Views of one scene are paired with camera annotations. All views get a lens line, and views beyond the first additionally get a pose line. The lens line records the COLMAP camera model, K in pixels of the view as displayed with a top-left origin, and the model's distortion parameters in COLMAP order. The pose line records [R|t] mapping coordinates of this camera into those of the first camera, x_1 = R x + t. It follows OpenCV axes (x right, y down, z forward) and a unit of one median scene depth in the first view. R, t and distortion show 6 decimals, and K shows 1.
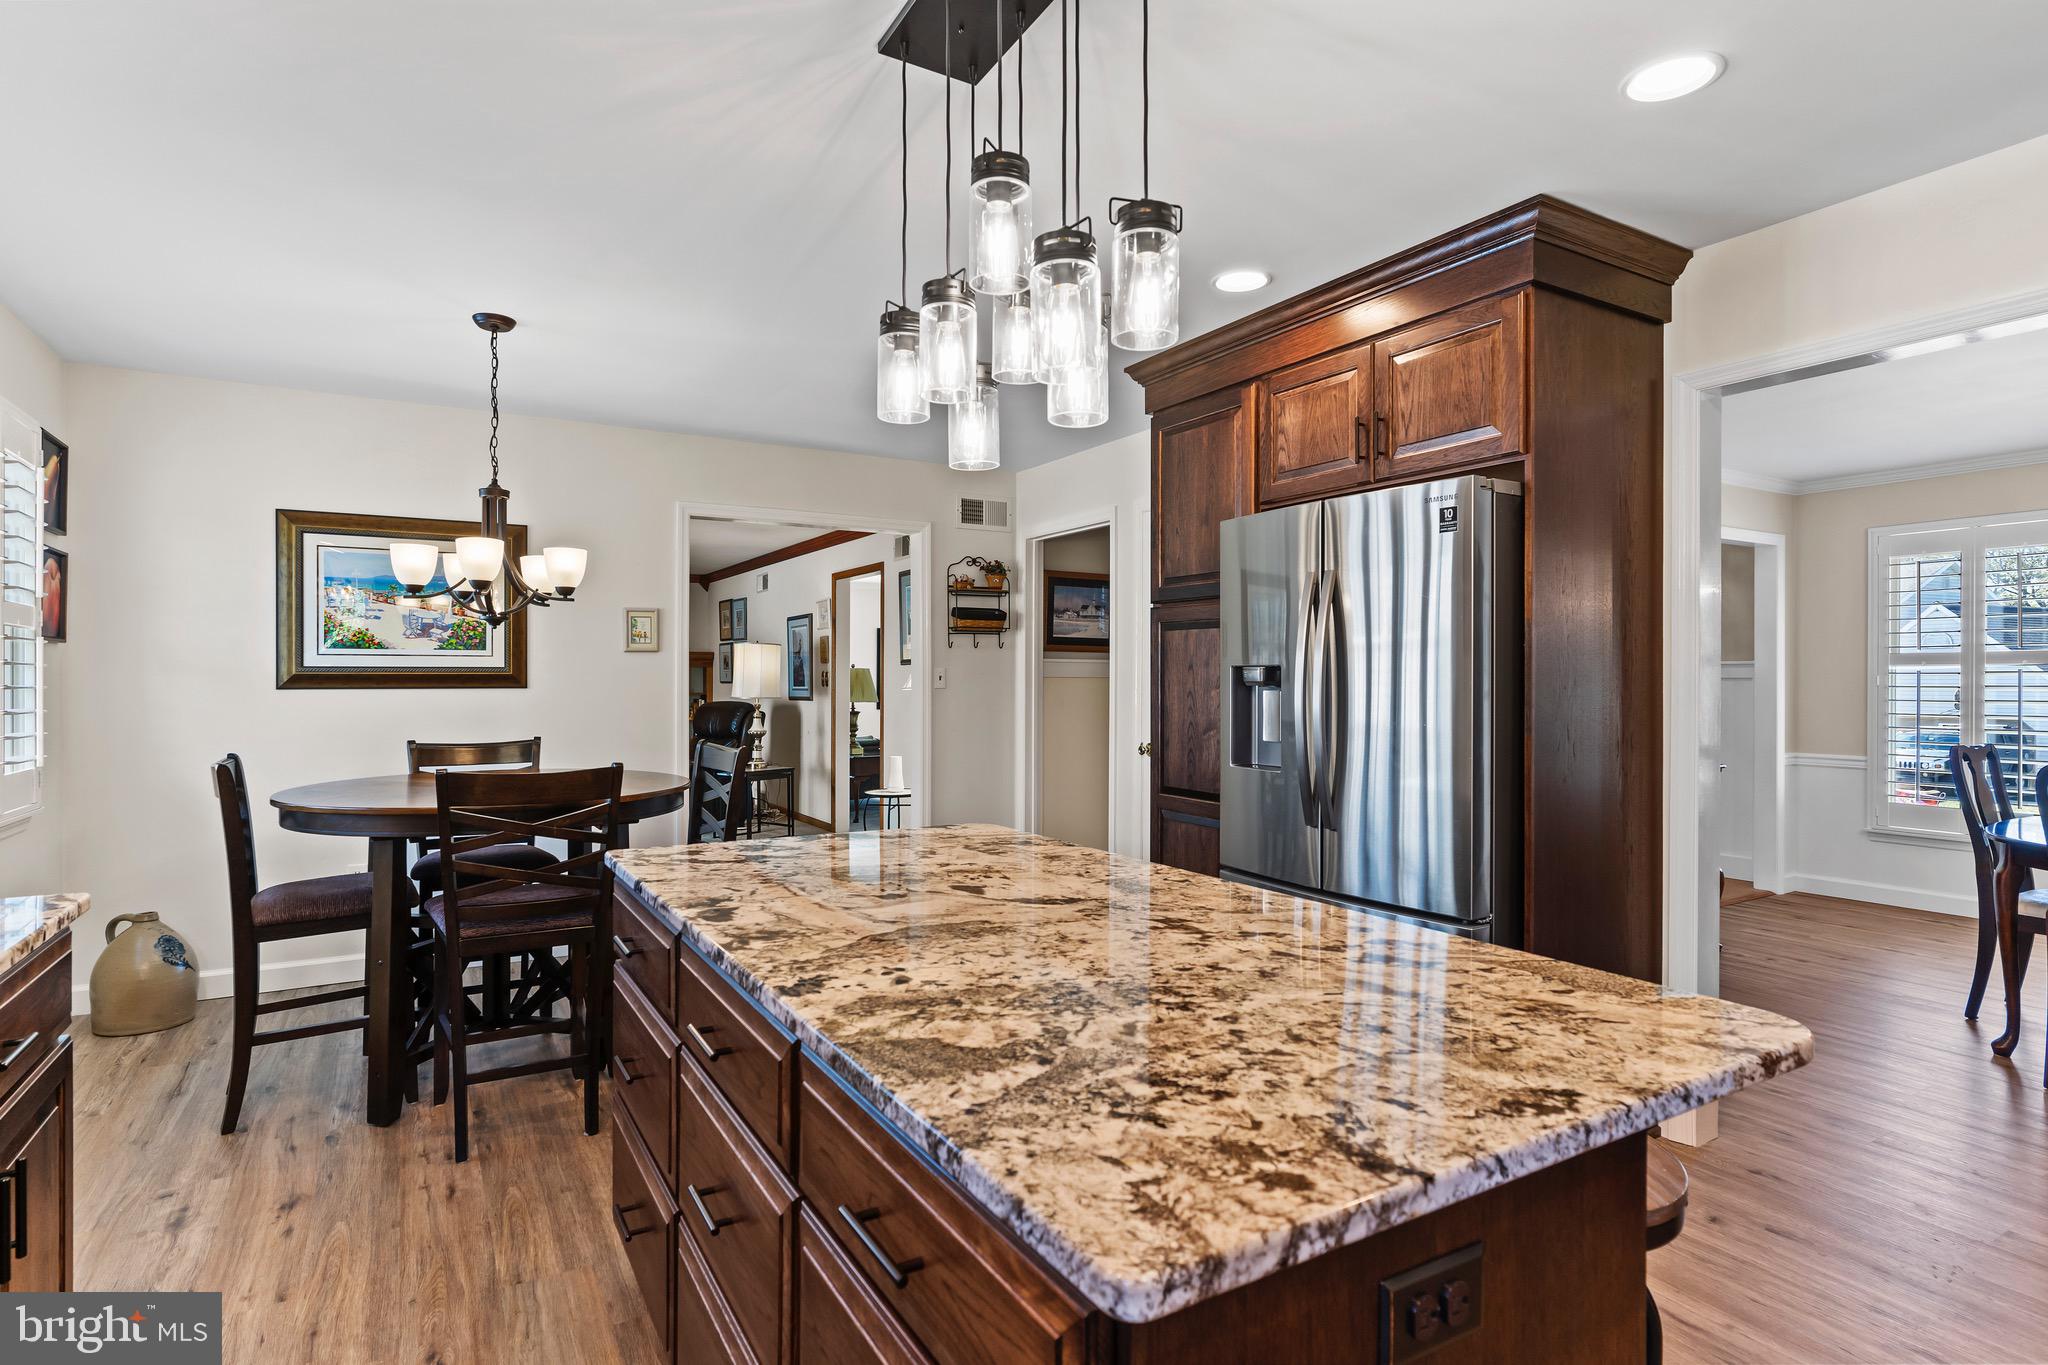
lens RADIAL K [[1046.1, 0, 1018.3], [0, 1046.1, 678.2], [0, 0, 1]] dist [-0.006857, 0.001561]
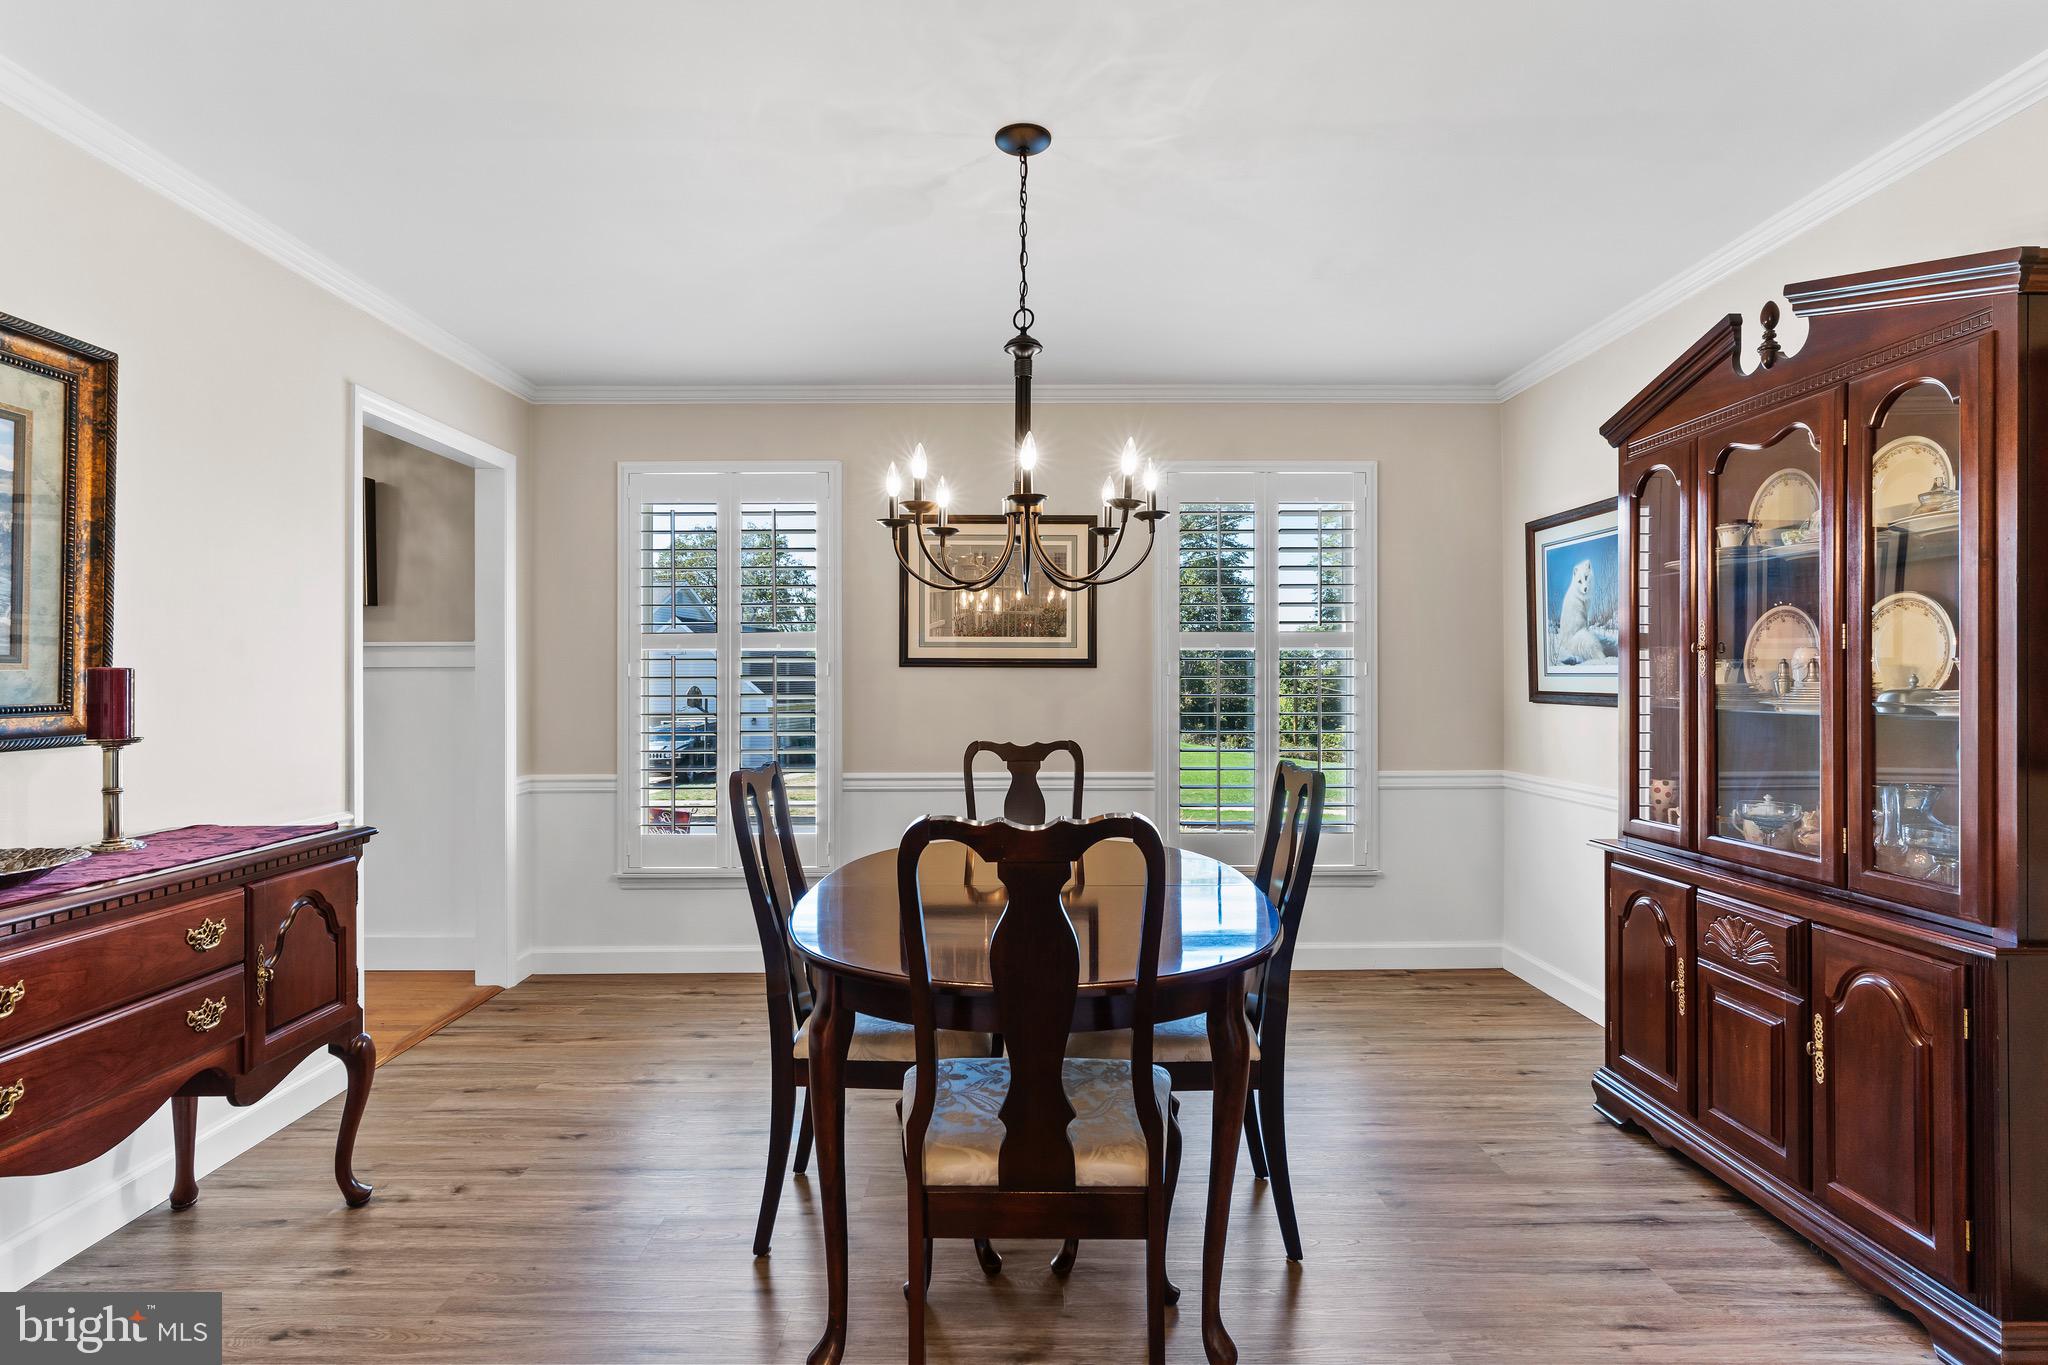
lens RADIAL K [[1046.1, 0, 1018.3], [0, 1046.1, 678.2], [0, 0, 1]] dist [-0.006857, 0.001561]
pose [[0.506026, 0.001292, 0.862517, 0.316602], [0.004246, 0.999983, -0.003989, 0.011521], [-0.862508, 0.005680, 0.506012, 0.376568]]
